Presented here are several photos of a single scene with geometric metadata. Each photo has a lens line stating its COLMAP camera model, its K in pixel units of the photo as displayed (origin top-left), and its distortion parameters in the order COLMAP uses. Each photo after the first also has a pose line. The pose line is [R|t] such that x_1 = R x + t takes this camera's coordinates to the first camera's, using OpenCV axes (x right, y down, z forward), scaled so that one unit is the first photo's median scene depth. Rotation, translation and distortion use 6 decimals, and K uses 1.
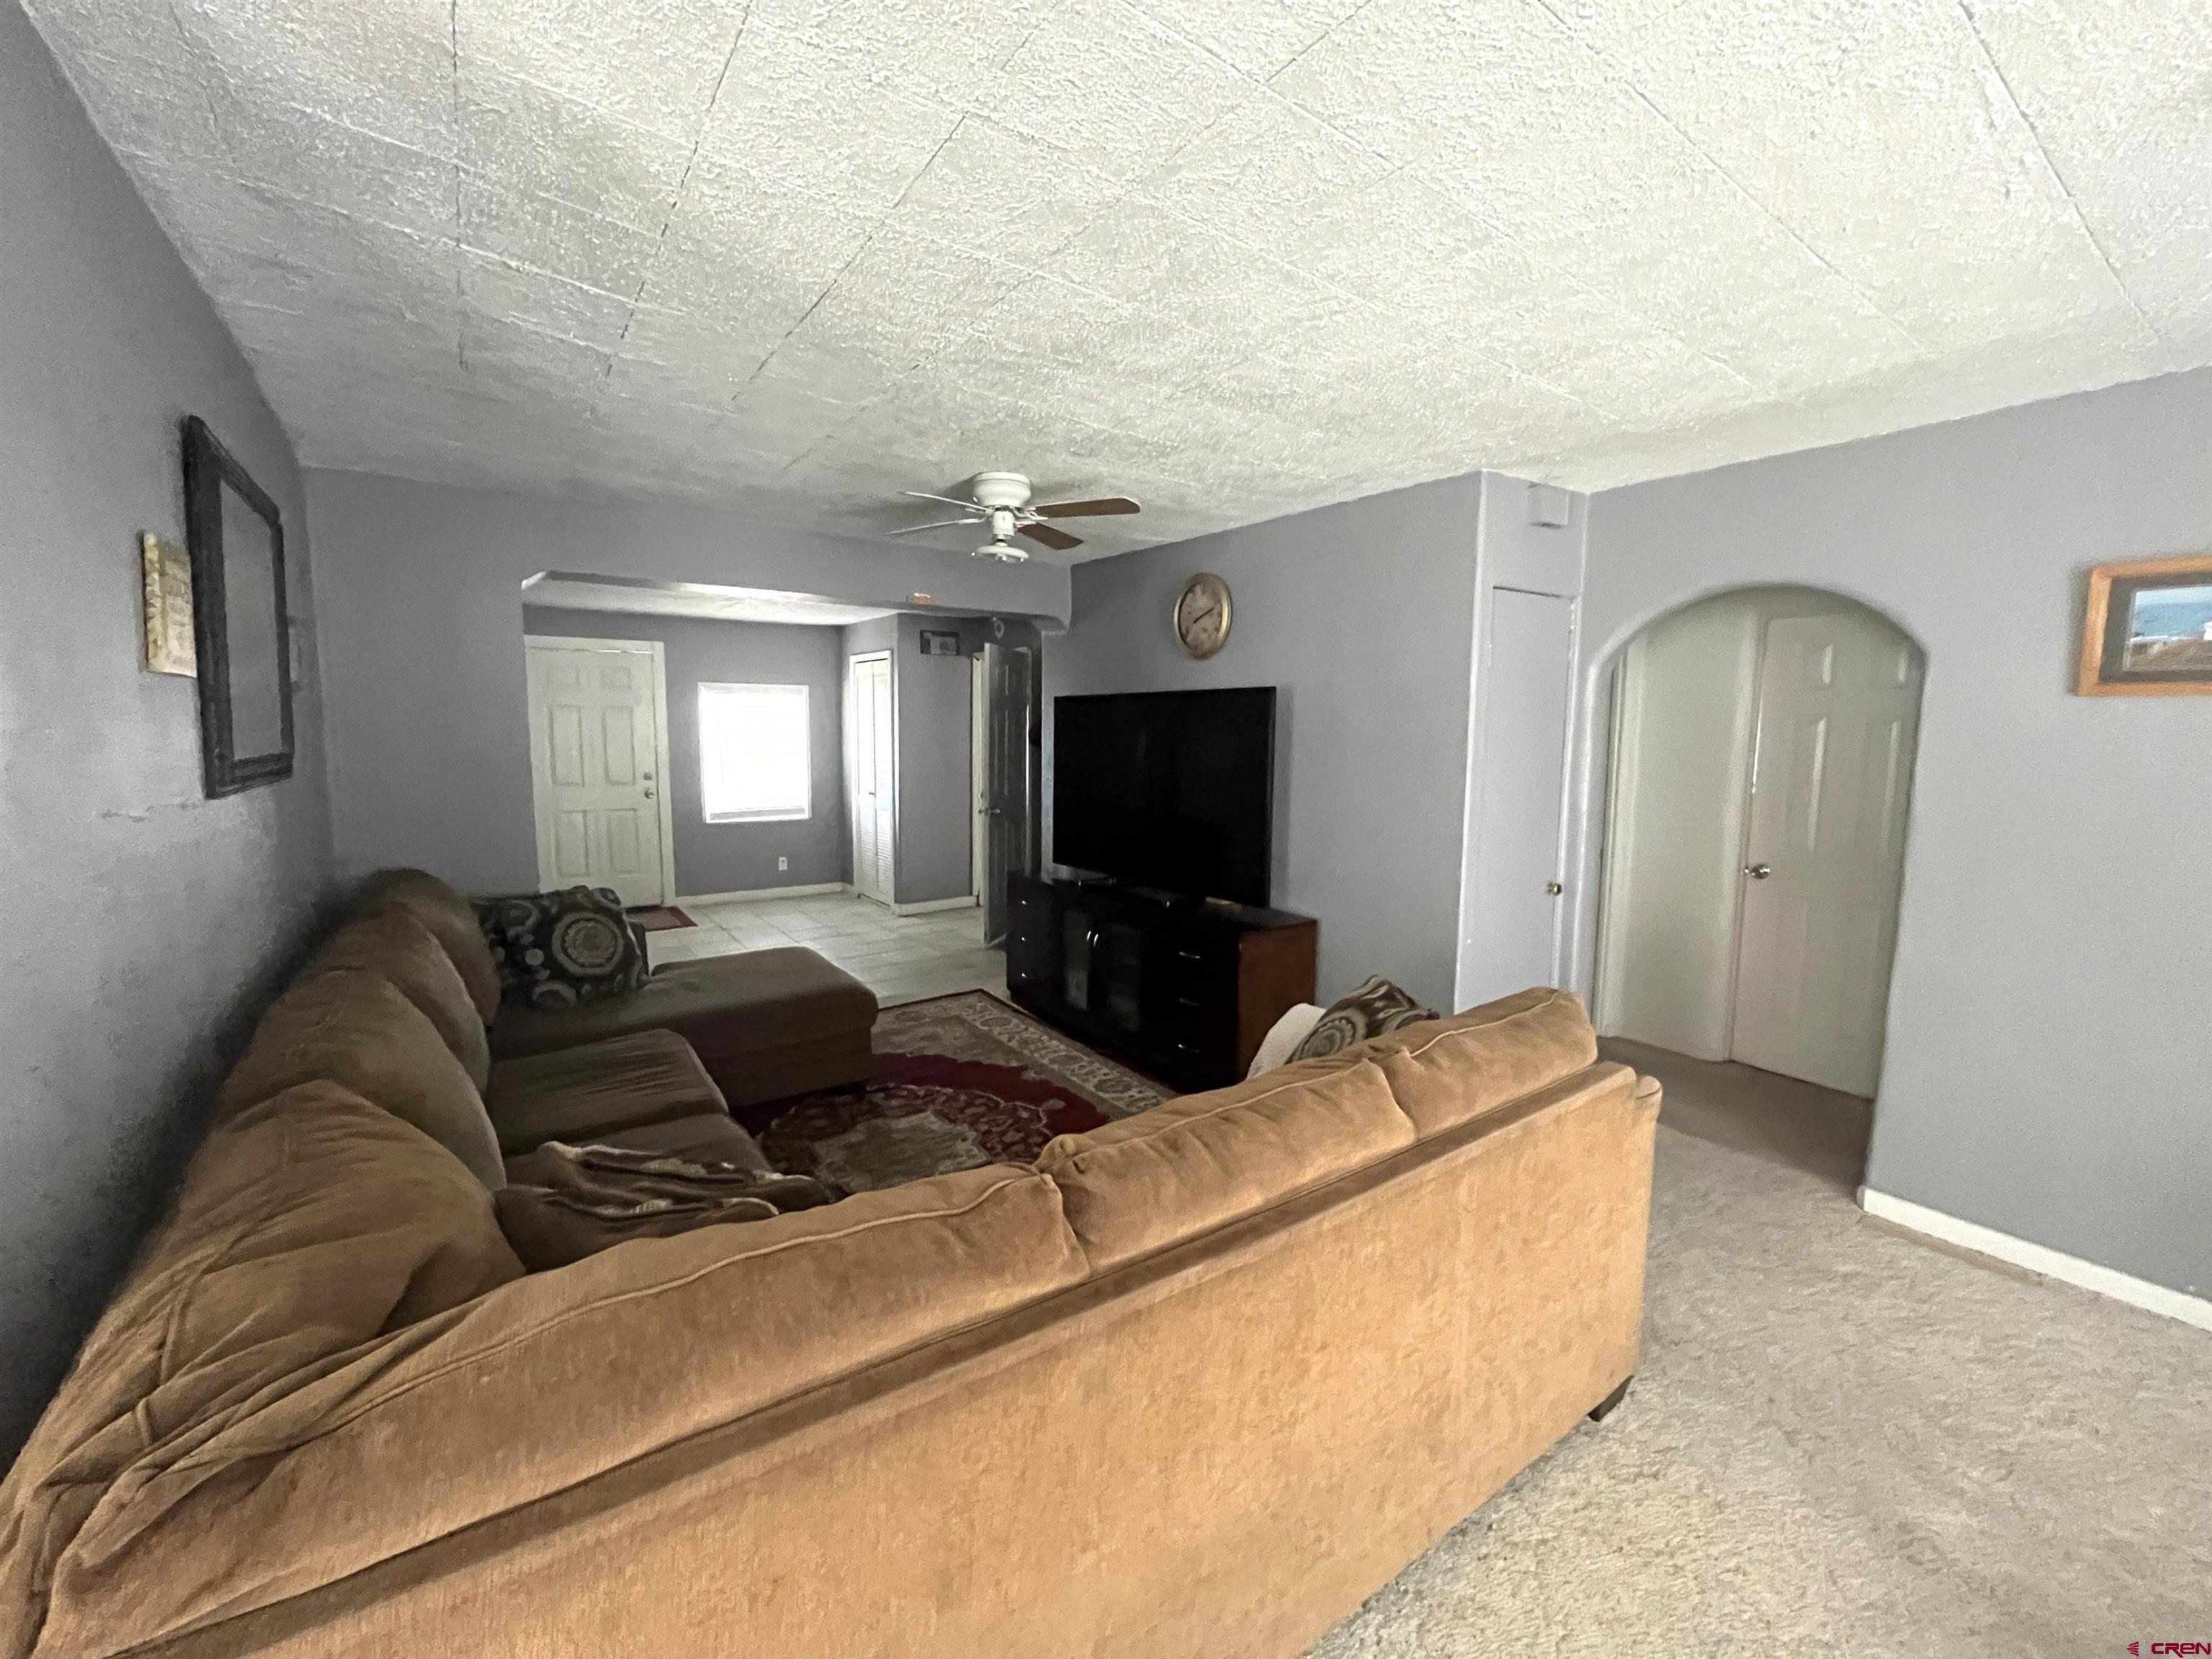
lens RADIAL K [[895.7, 0, 1112.2], [0, 895.7, 826.2], [0, 0, 1]] dist [-0.001951, 0.000004]
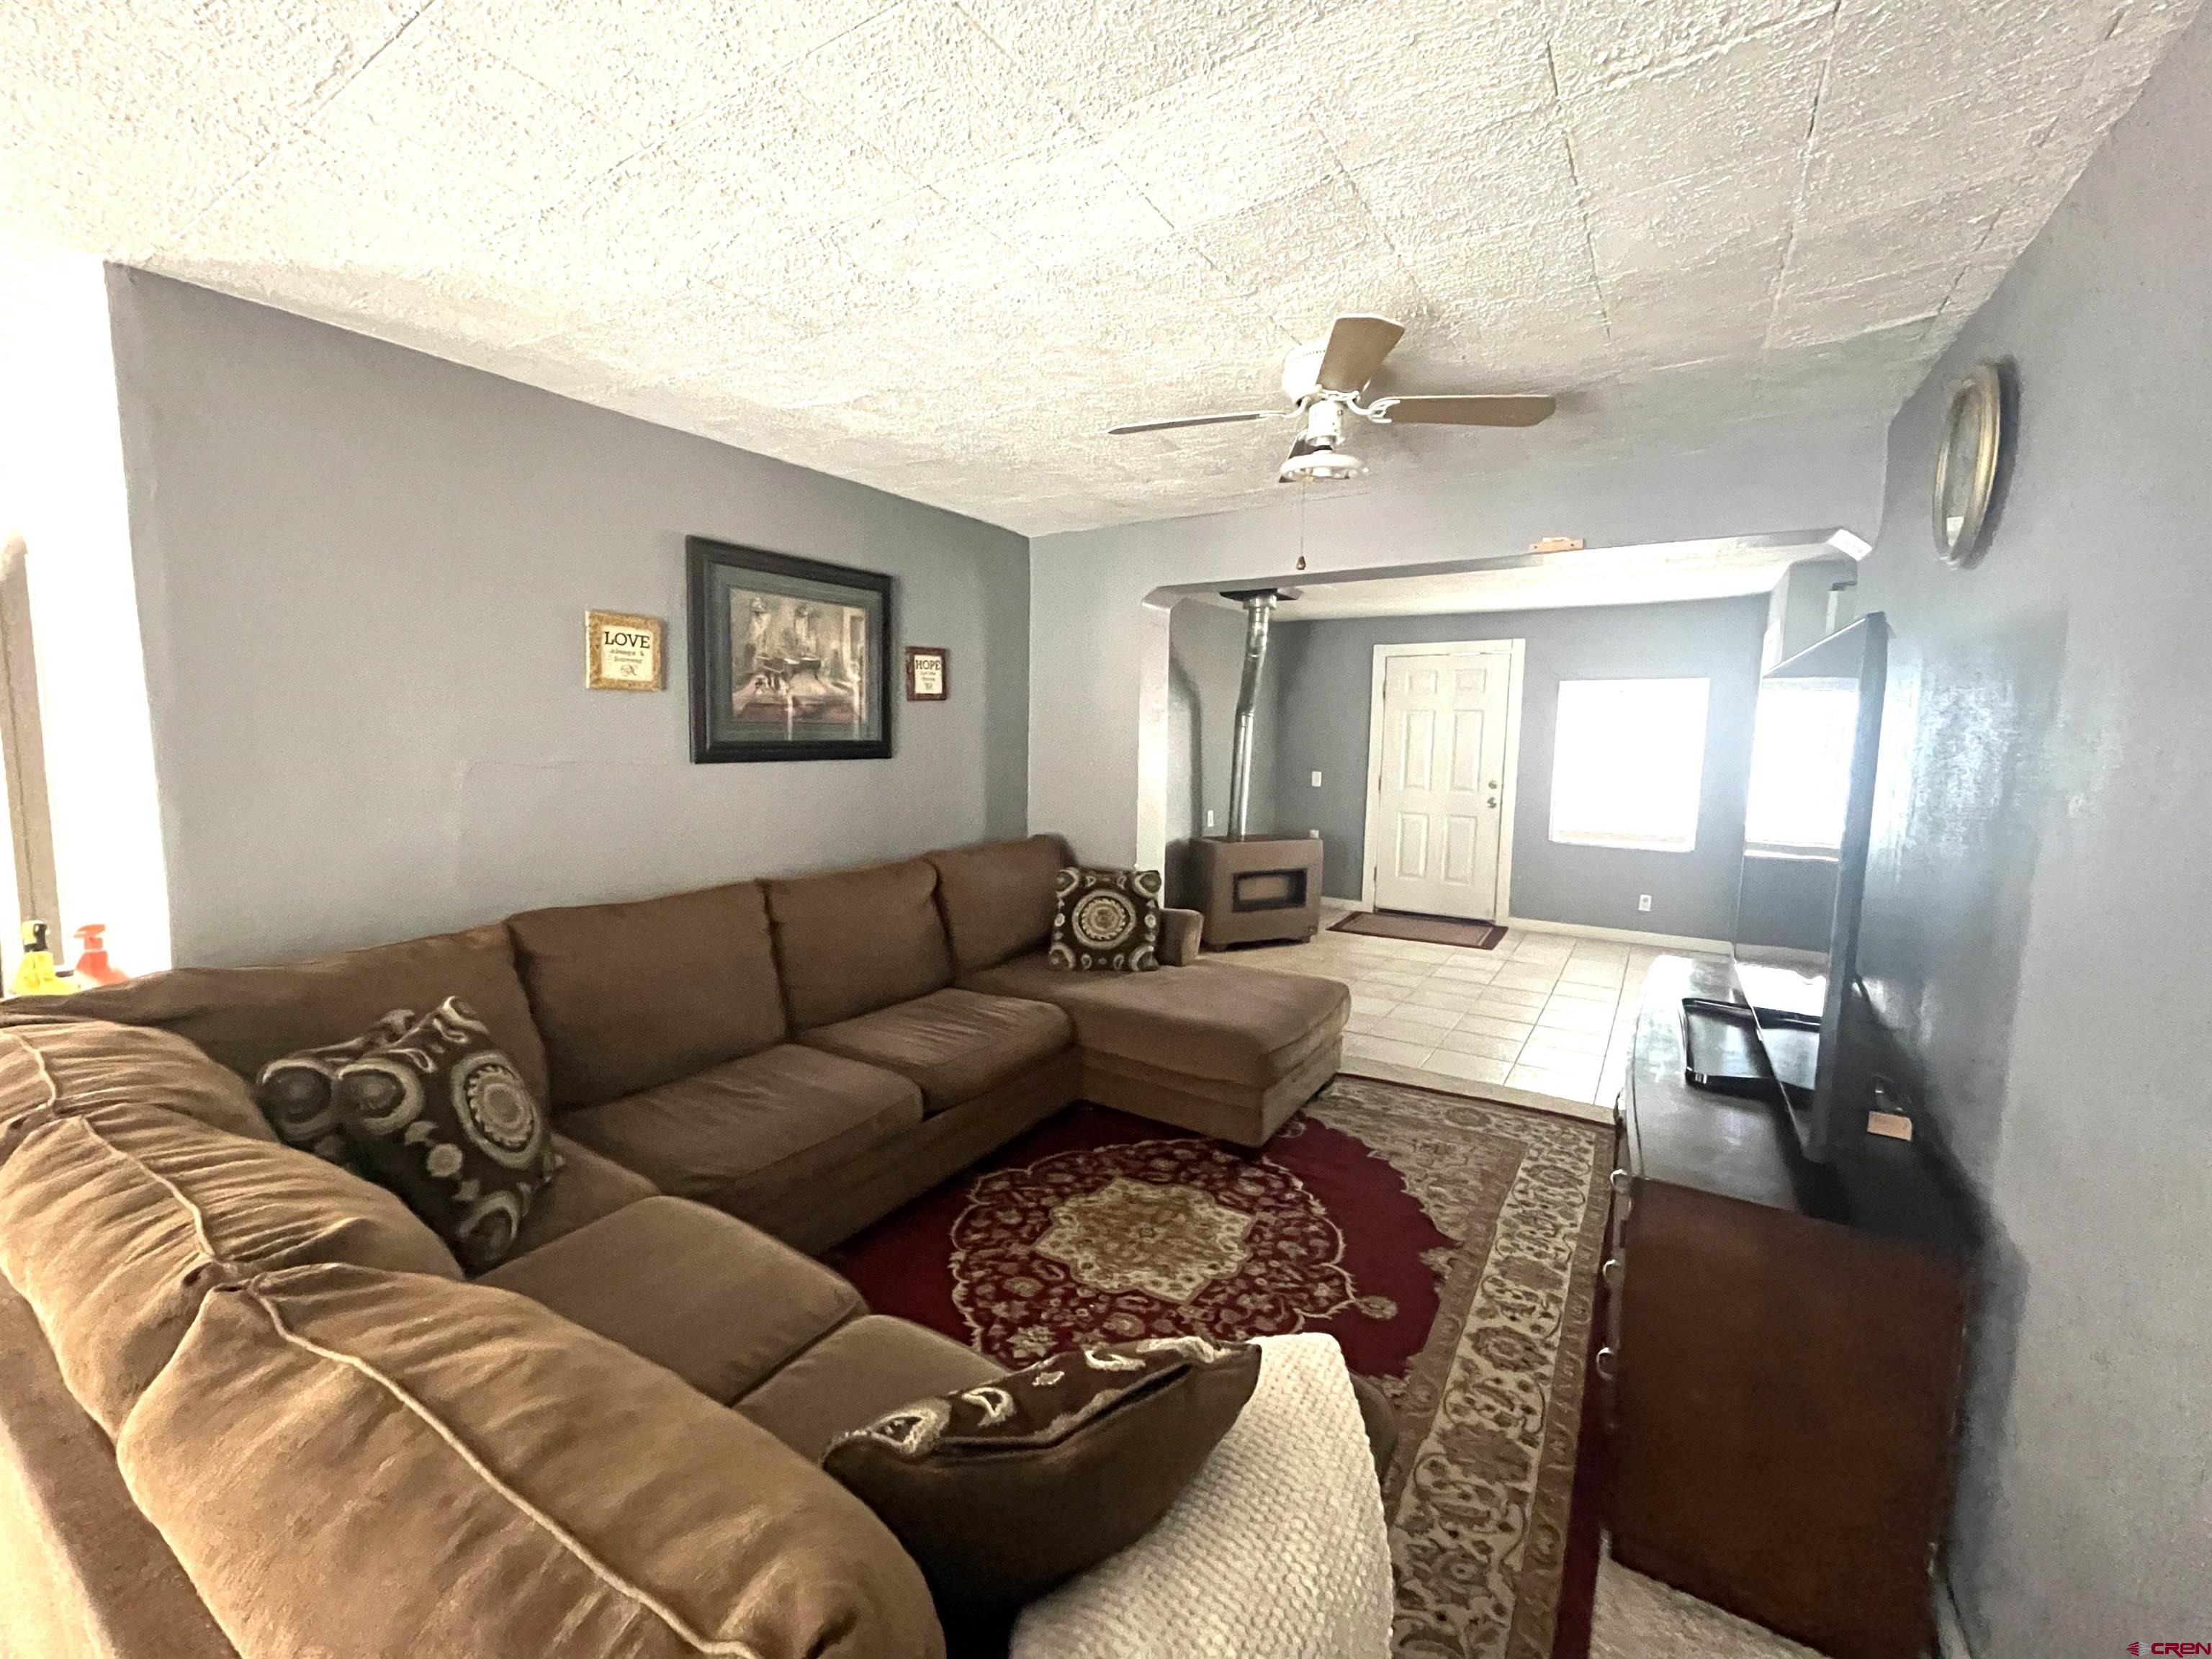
lens RADIAL K [[895.7, 0, 1101.3], [0, 895.7, 828.9], [0, 0, 1]] dist [-0.001951, 0.000004]
pose [[0.362780, 0.098022, -0.926705, 0.409020], [-0.106317, 0.992313, 0.063341, -0.048752], [0.925790, 0.075545, 0.370413, 0.528165]]
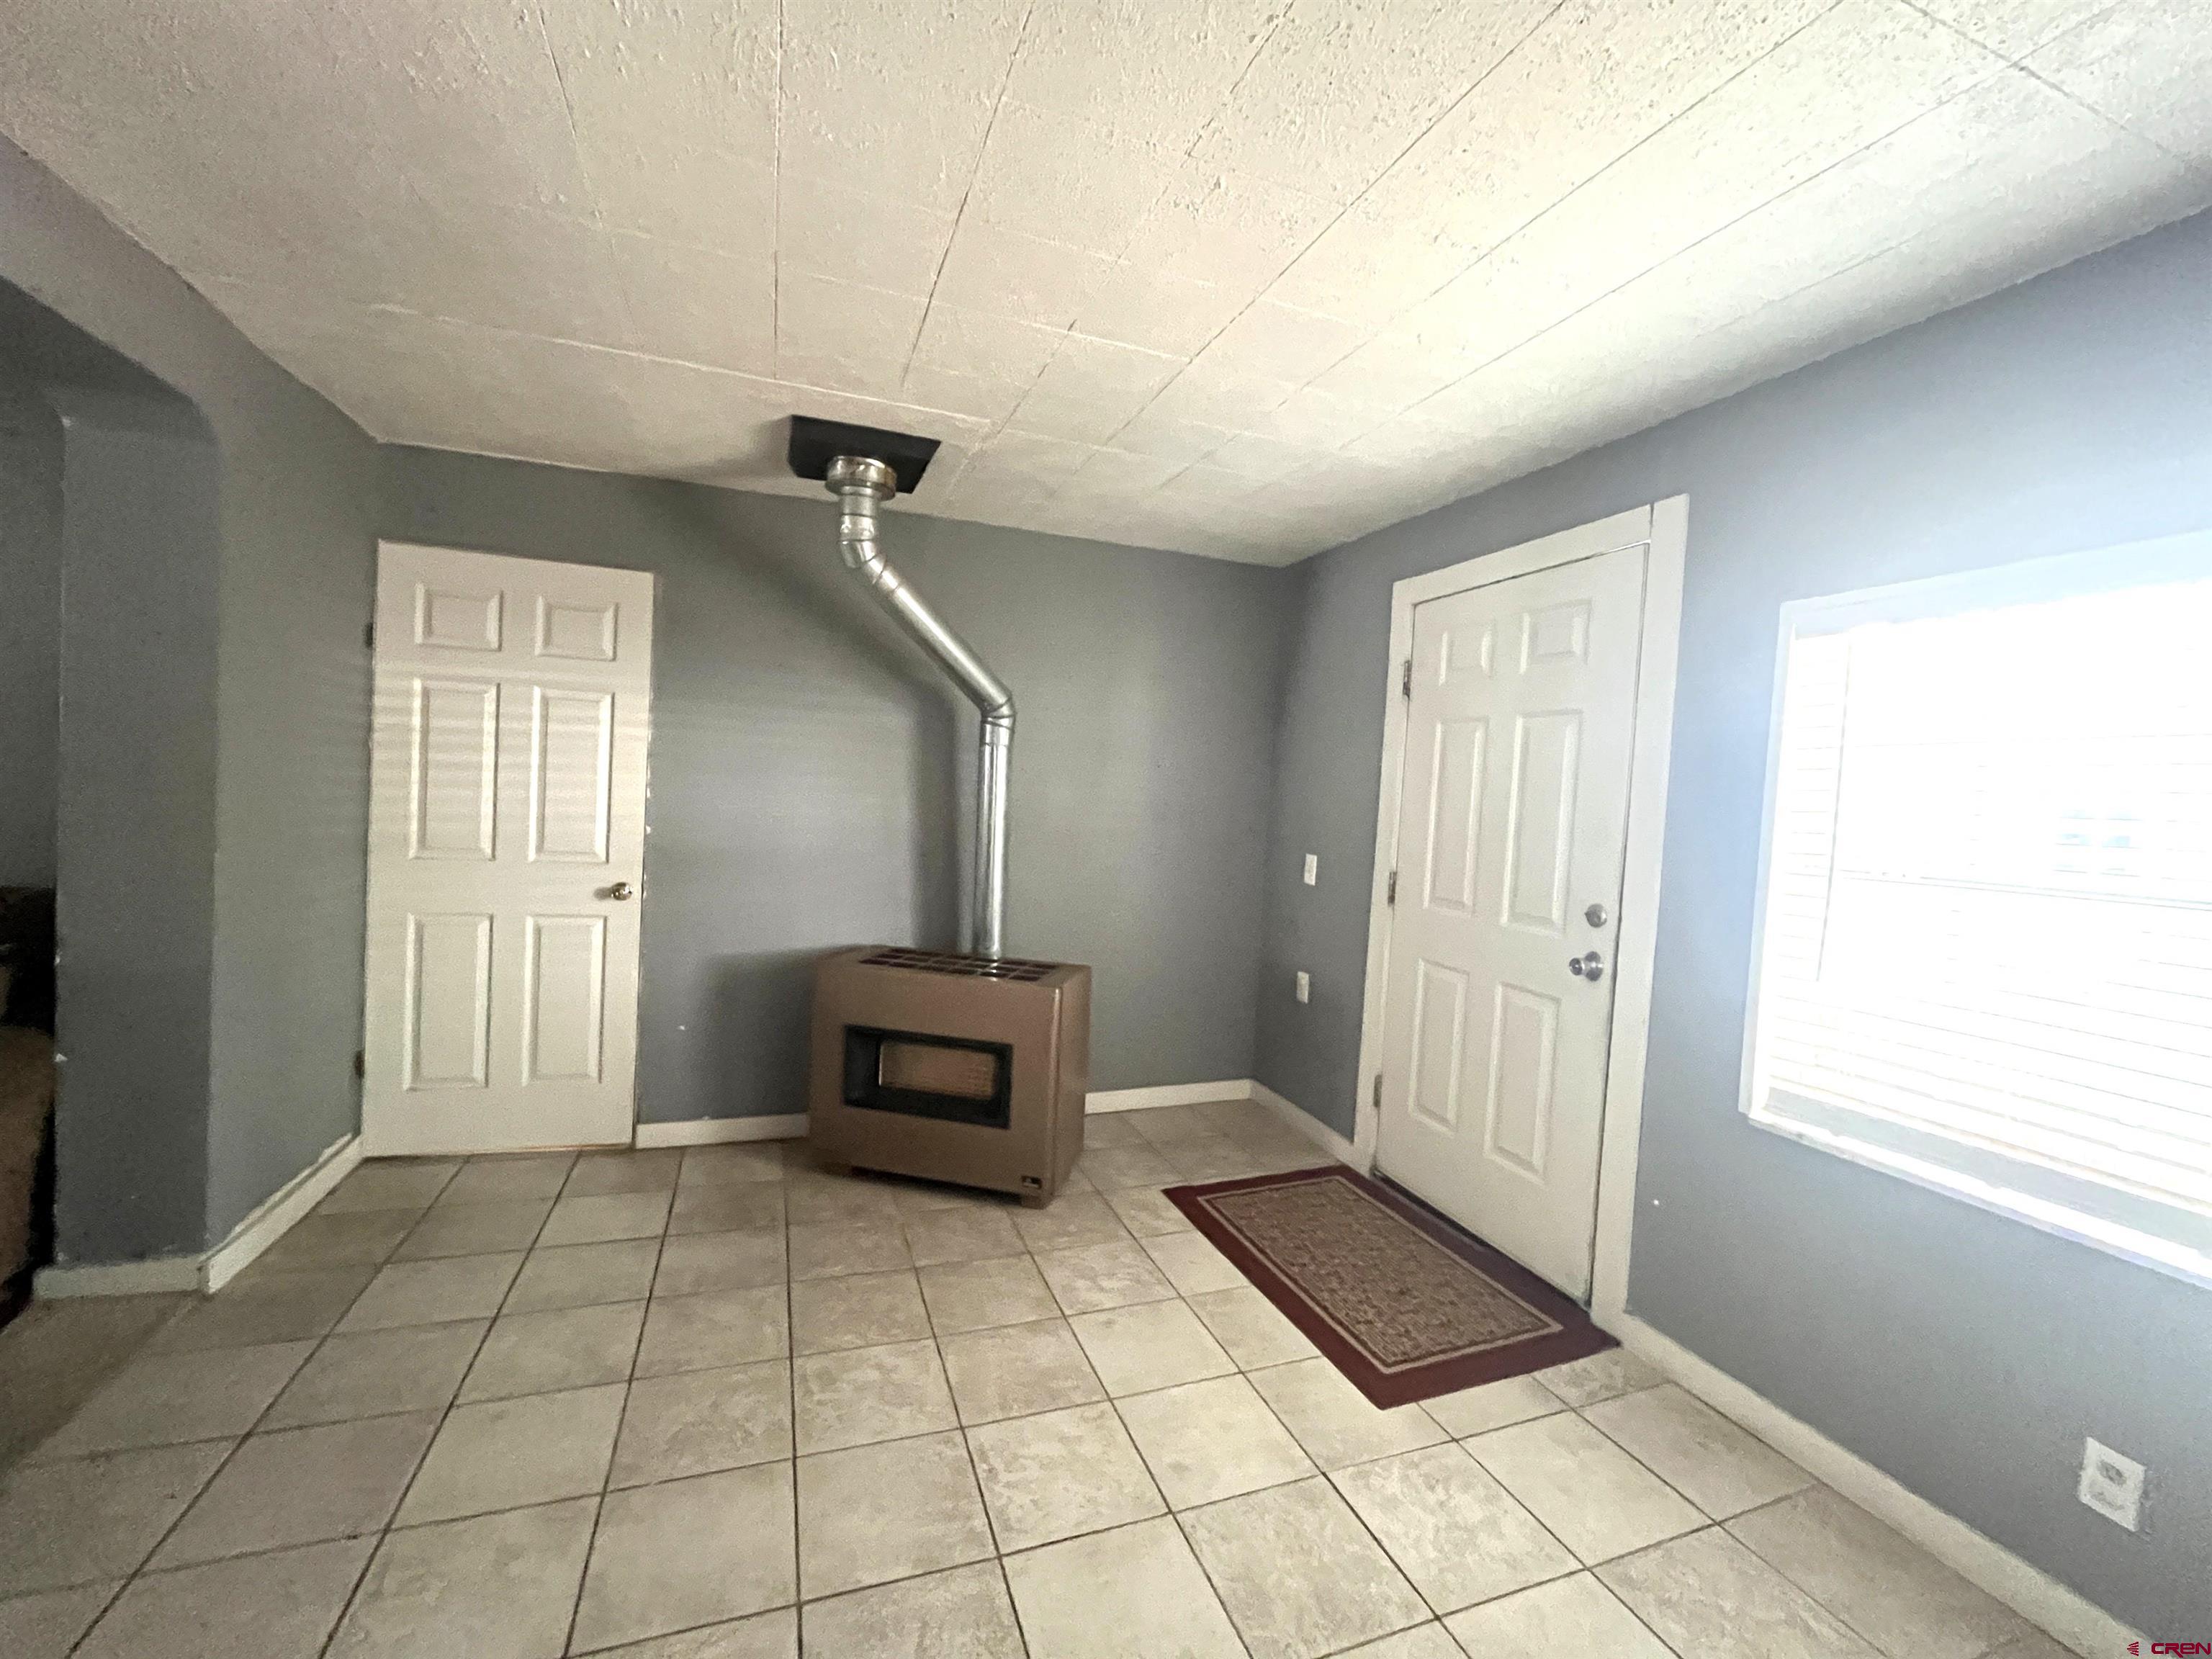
lens RADIAL K [[895.7, 0, 1106.9], [0, 895.7, 822.5], [0, 0, 1]] dist [-0.001951, 0.000004]
pose [[-0.254809, 0.018234, -0.966820, -0.283934], [-0.156336, 0.985892, 0.059796, -0.158368], [0.954270, 0.166385, -0.248363, 1.752406]]
